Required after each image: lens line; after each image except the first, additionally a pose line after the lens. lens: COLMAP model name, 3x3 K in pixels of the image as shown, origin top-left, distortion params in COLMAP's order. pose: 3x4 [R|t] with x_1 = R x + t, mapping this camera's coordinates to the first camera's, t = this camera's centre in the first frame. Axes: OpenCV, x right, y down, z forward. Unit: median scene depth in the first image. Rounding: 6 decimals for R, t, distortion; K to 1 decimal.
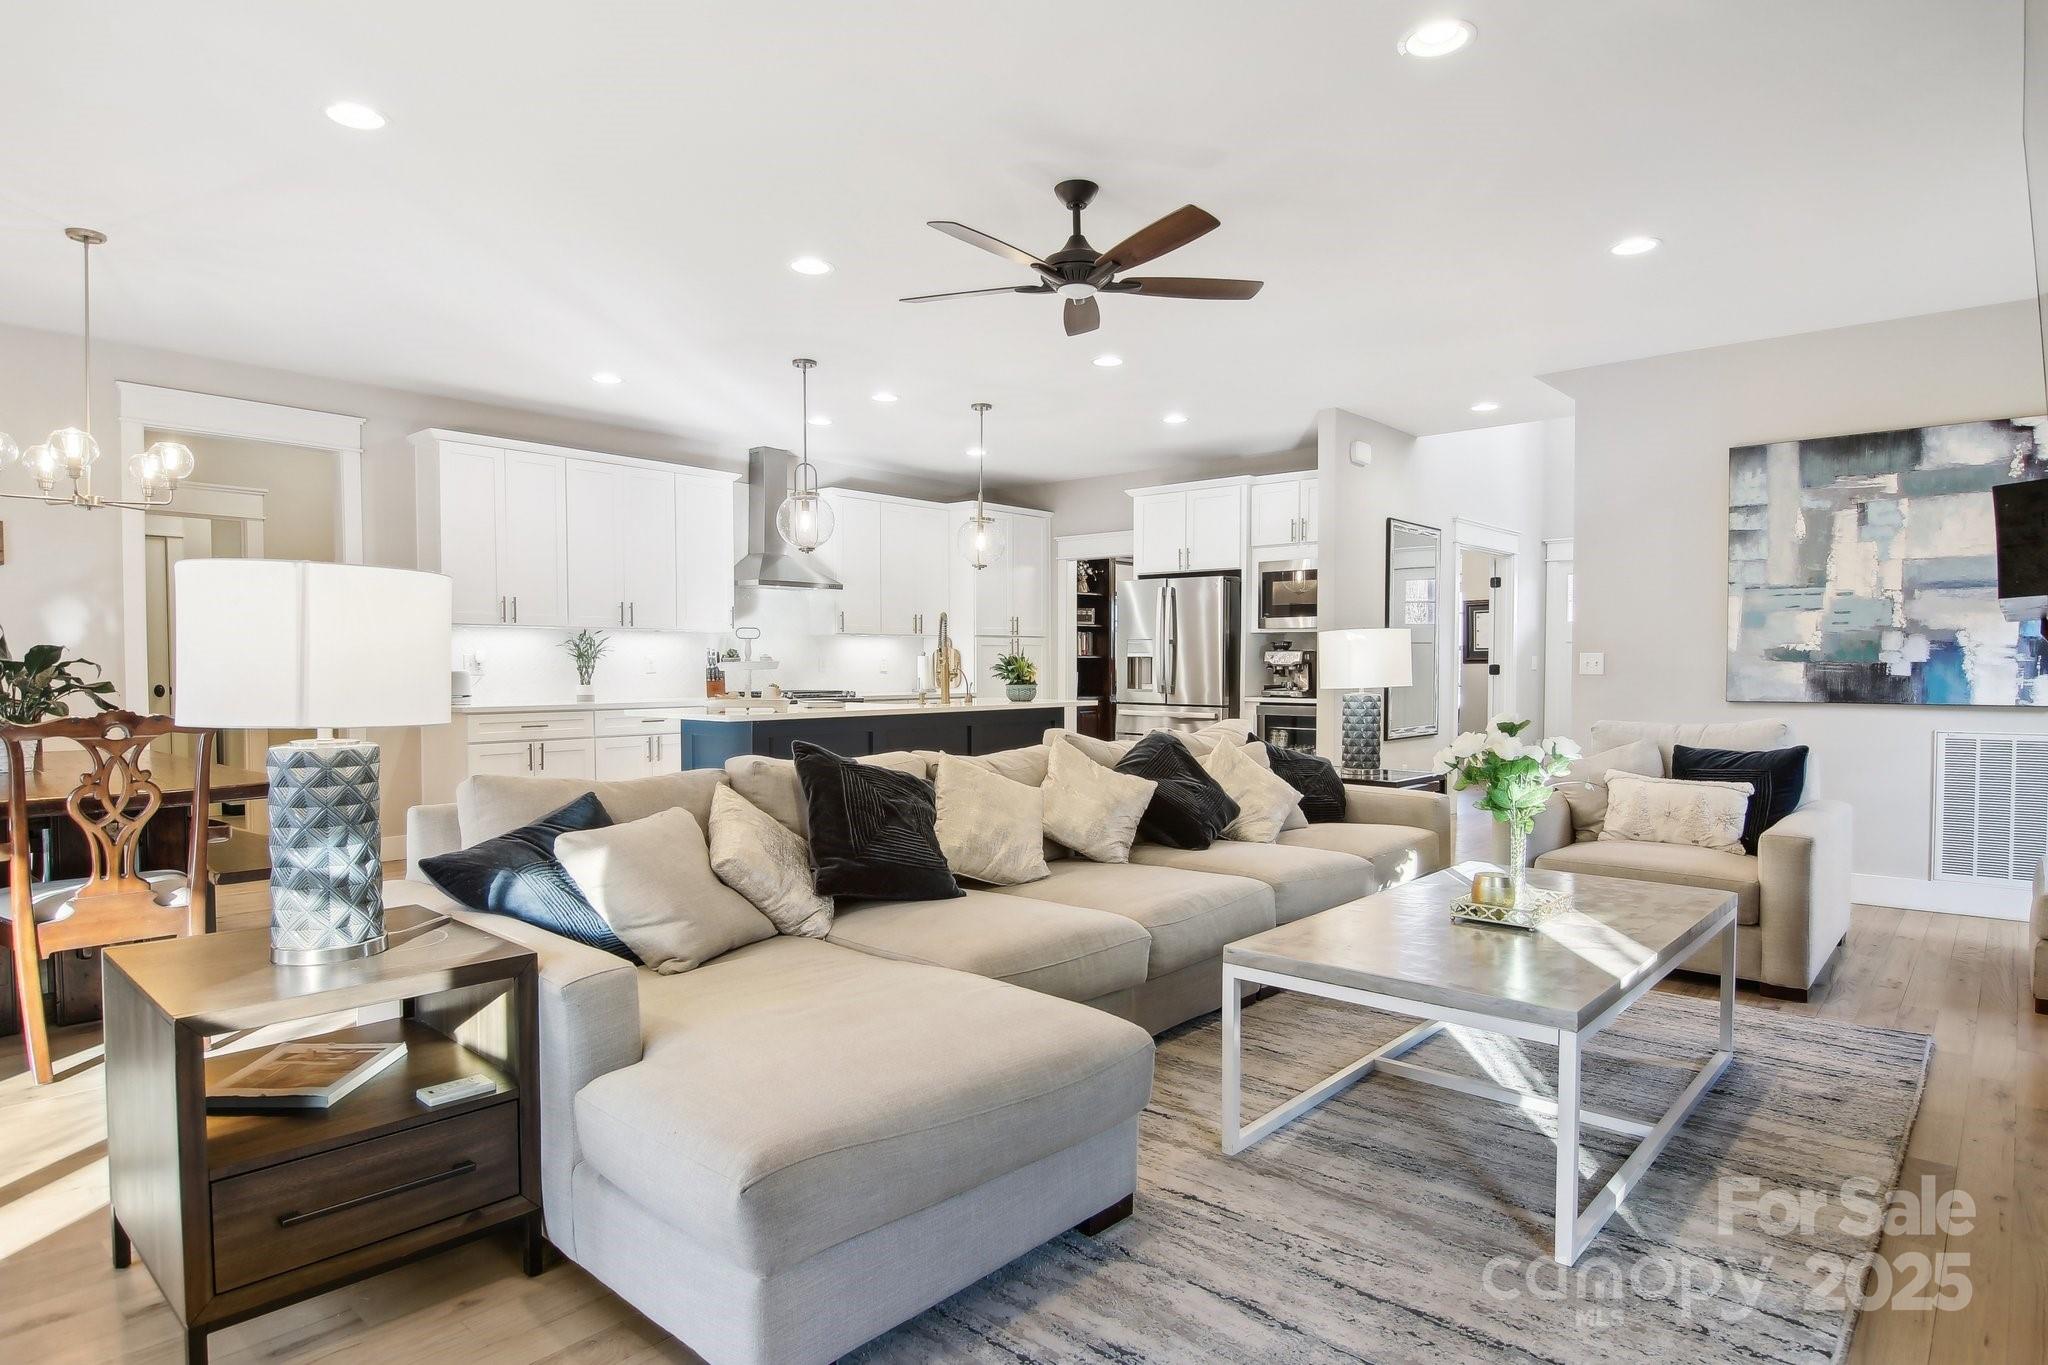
lens RADIAL K [[1114.8, 0, 1024.0], [0, 1114.8, 682.5], [0, 0, 1]] dist [-0.001748, -0.014612]
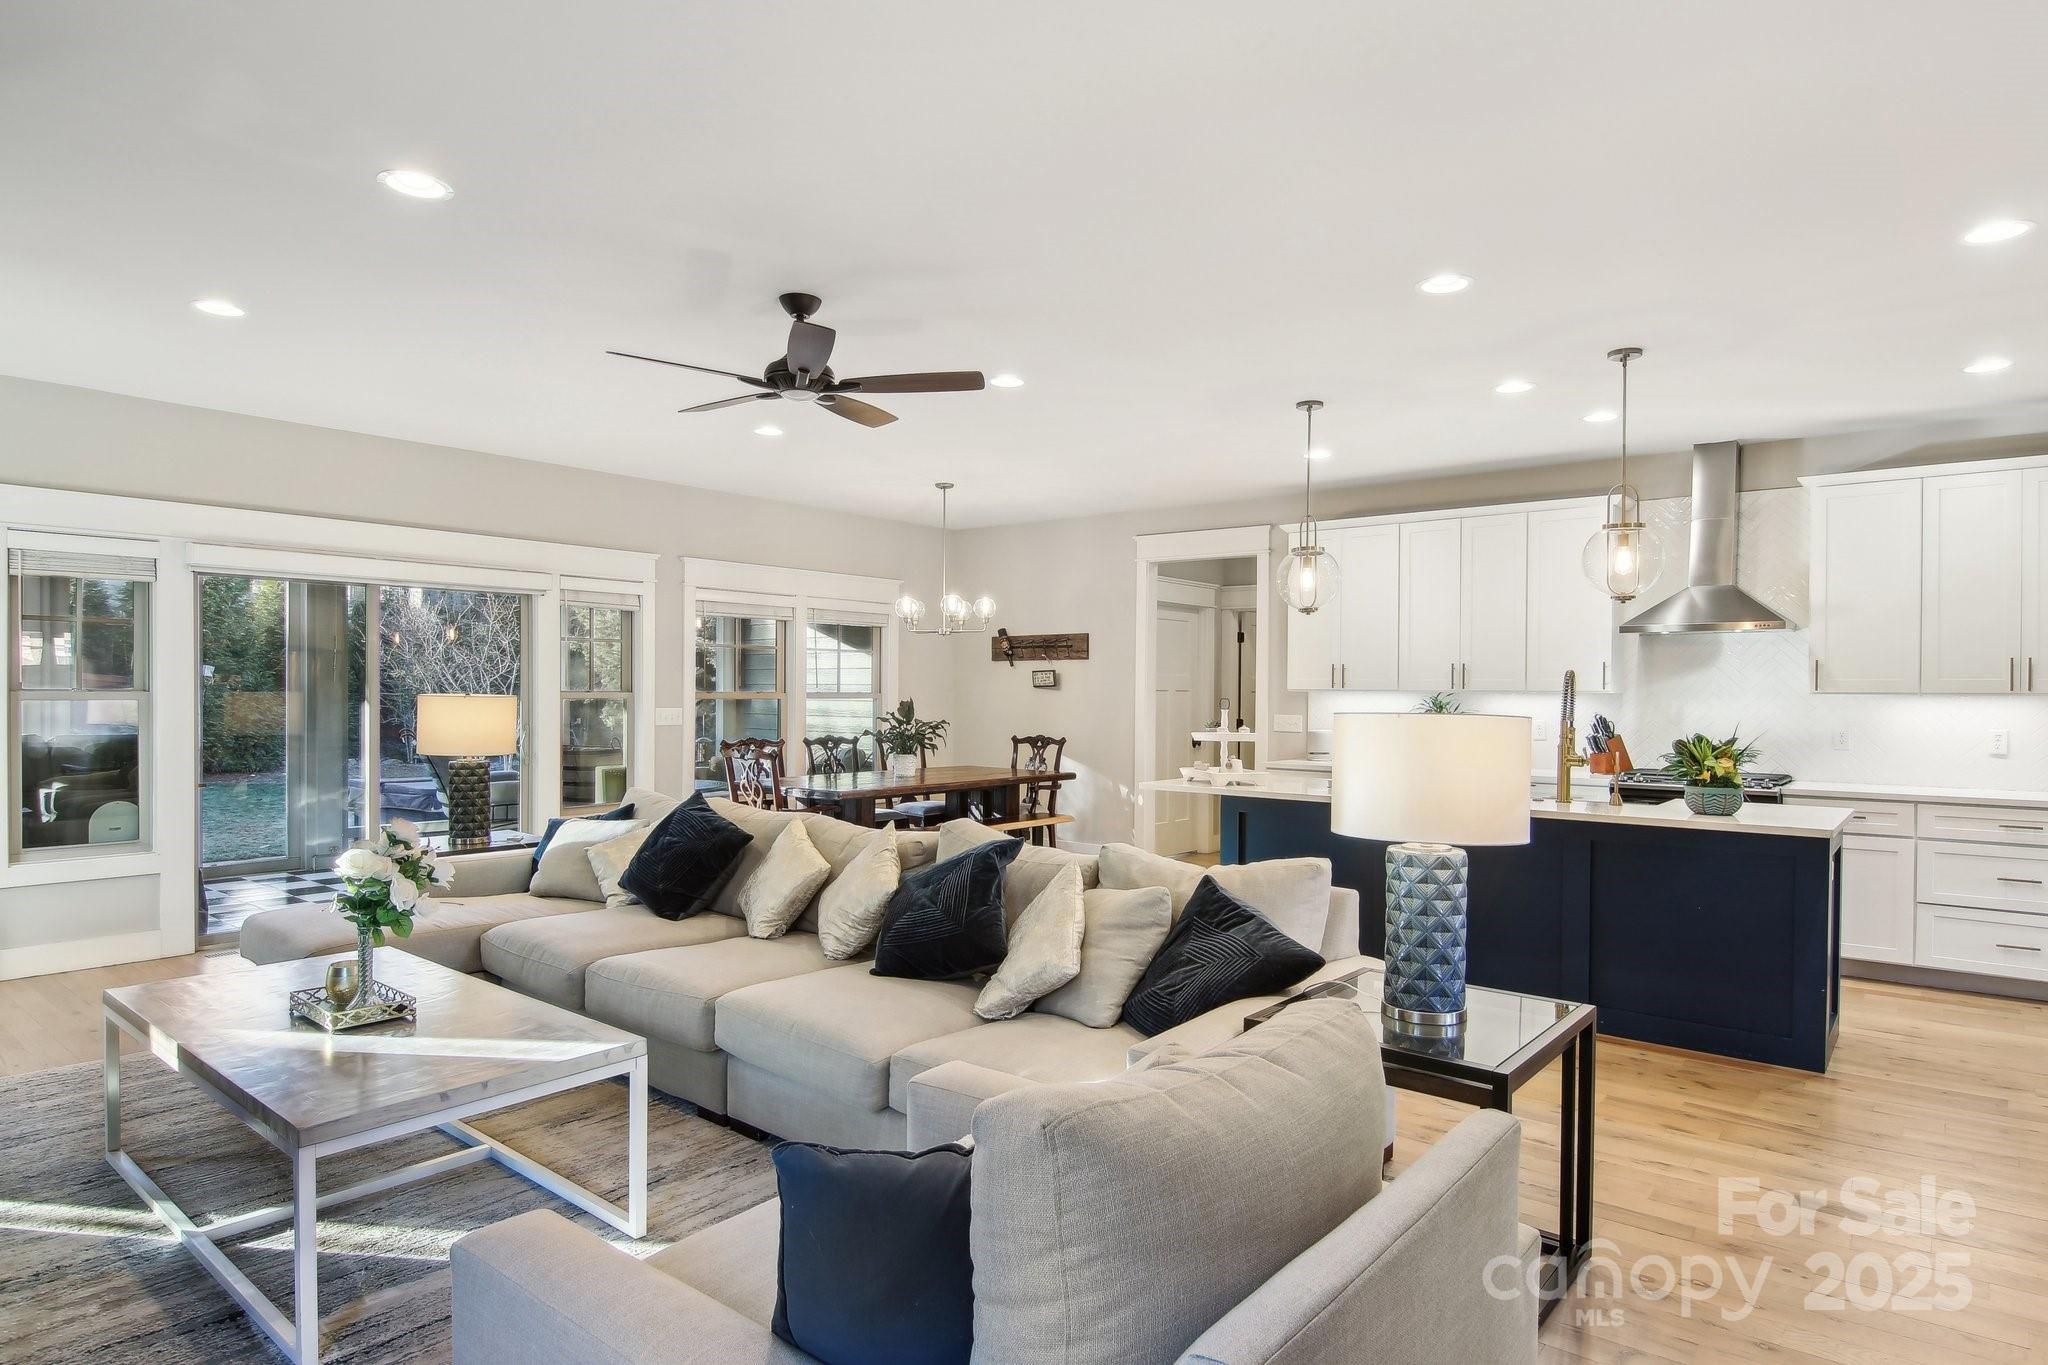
lens RADIAL K [[1140.7, 0, 1029.6], [0, 1140.7, 689.5], [0, 0, 1]] dist [0.001997, -0.000150]
pose [[0.046007, 0.000872, -0.998941, 0.769518], [-0.020054, 0.999799, -0.000051, -0.056014], [0.998740, 0.020035, 0.046015, 0.787723]]
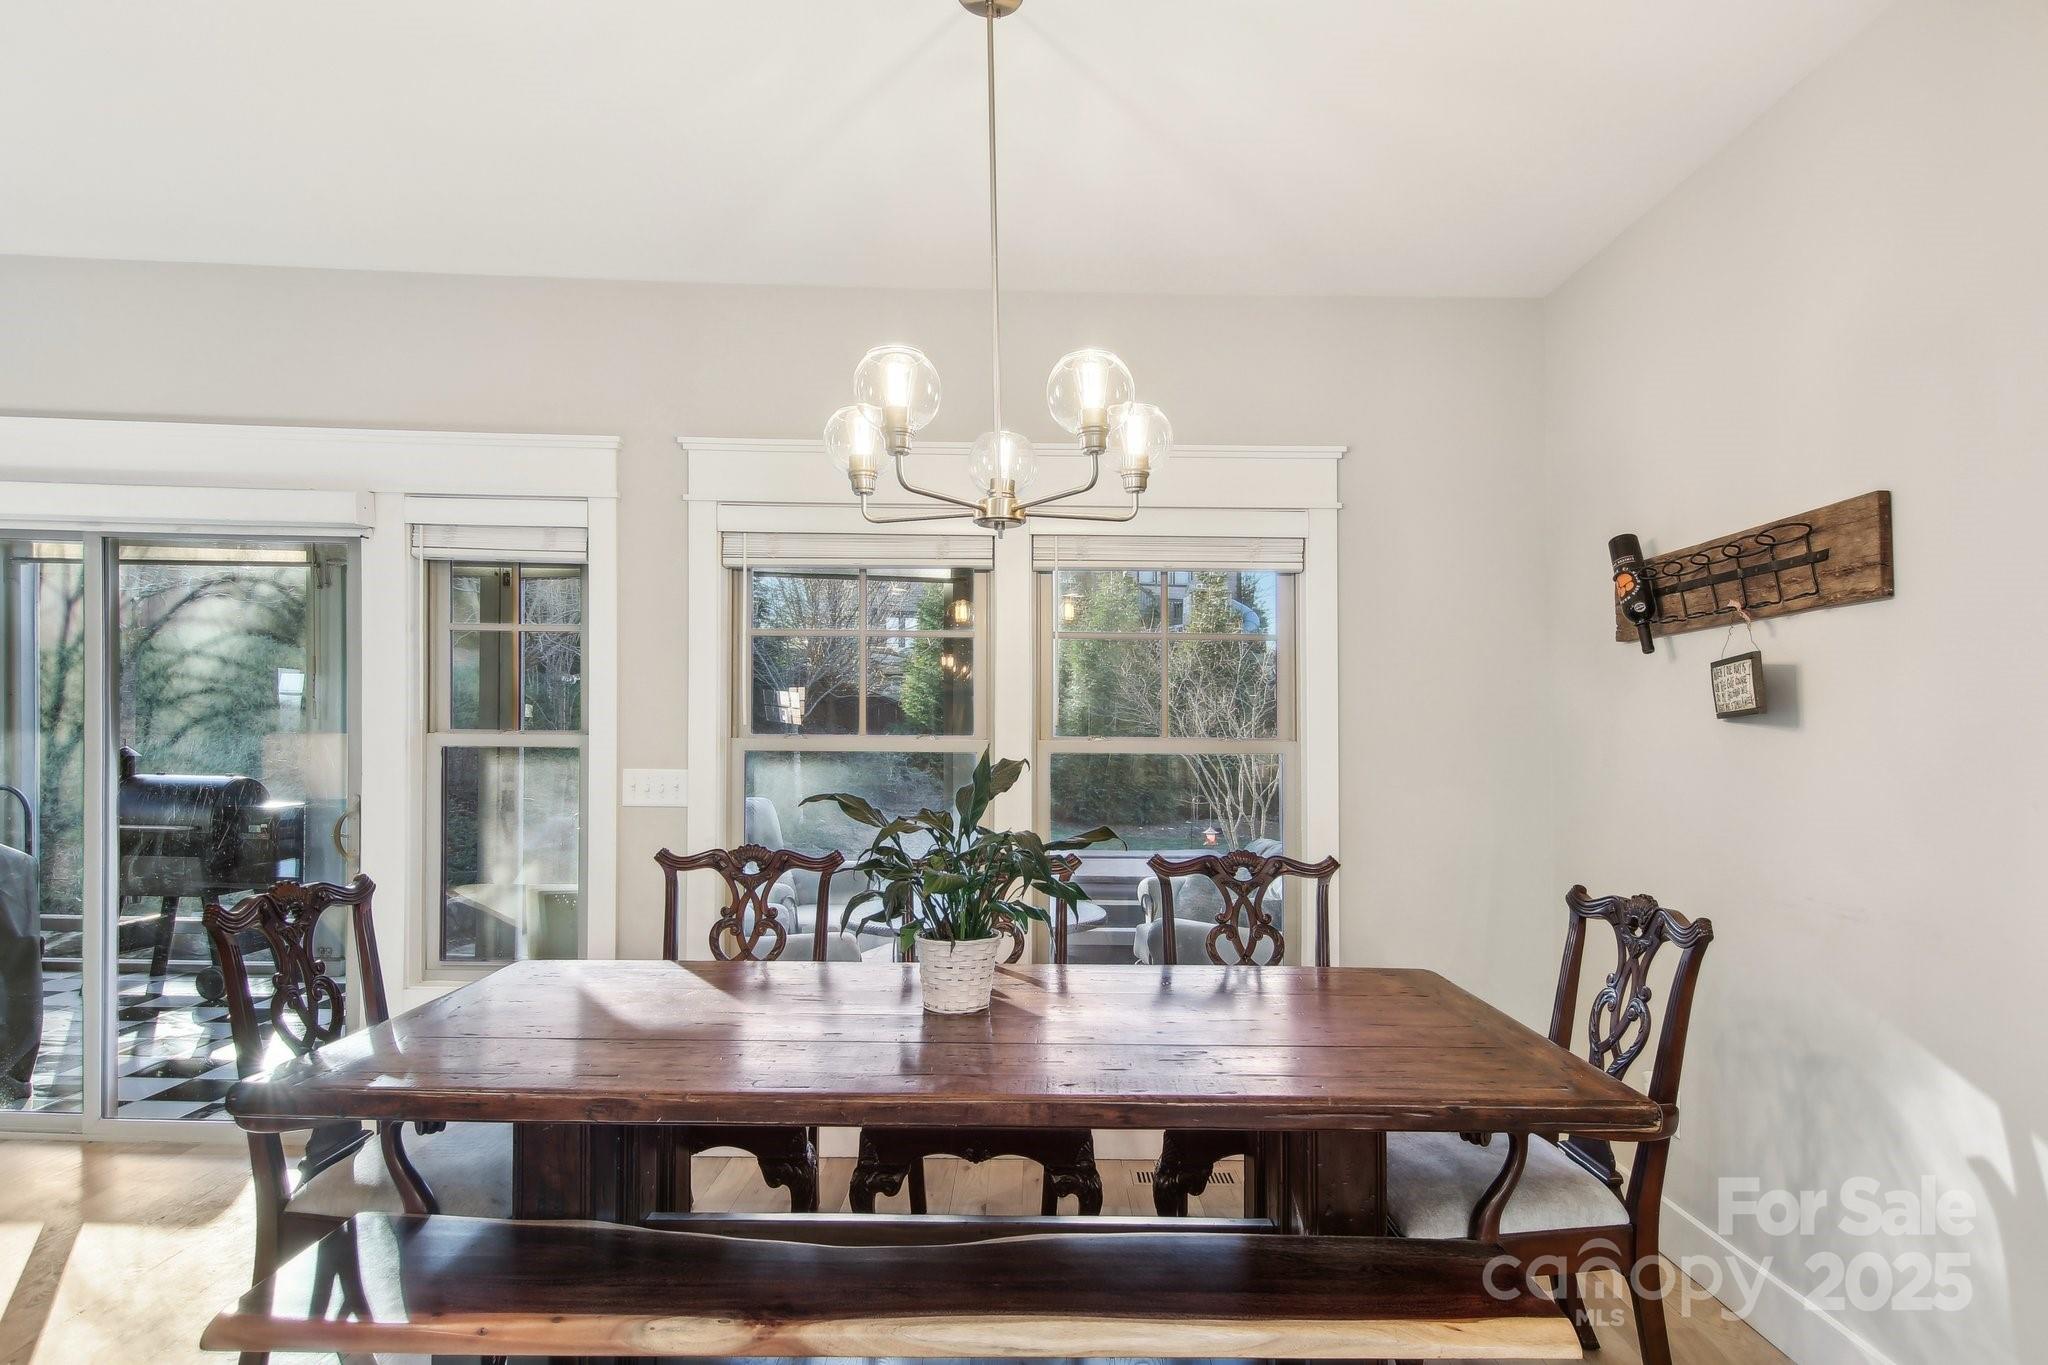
lens RADIAL K [[1202.7, 0, 1049.2], [0, 1202.7, 686.6], [0, 0, 1]] dist [0.048735, 0.000223]
pose [[-0.729200, -0.039172, -0.683178, -0.365860], [-0.016967, 0.999088, -0.039177, -0.048281], [0.684090, -0.016976, -0.729200, 1.059137]]
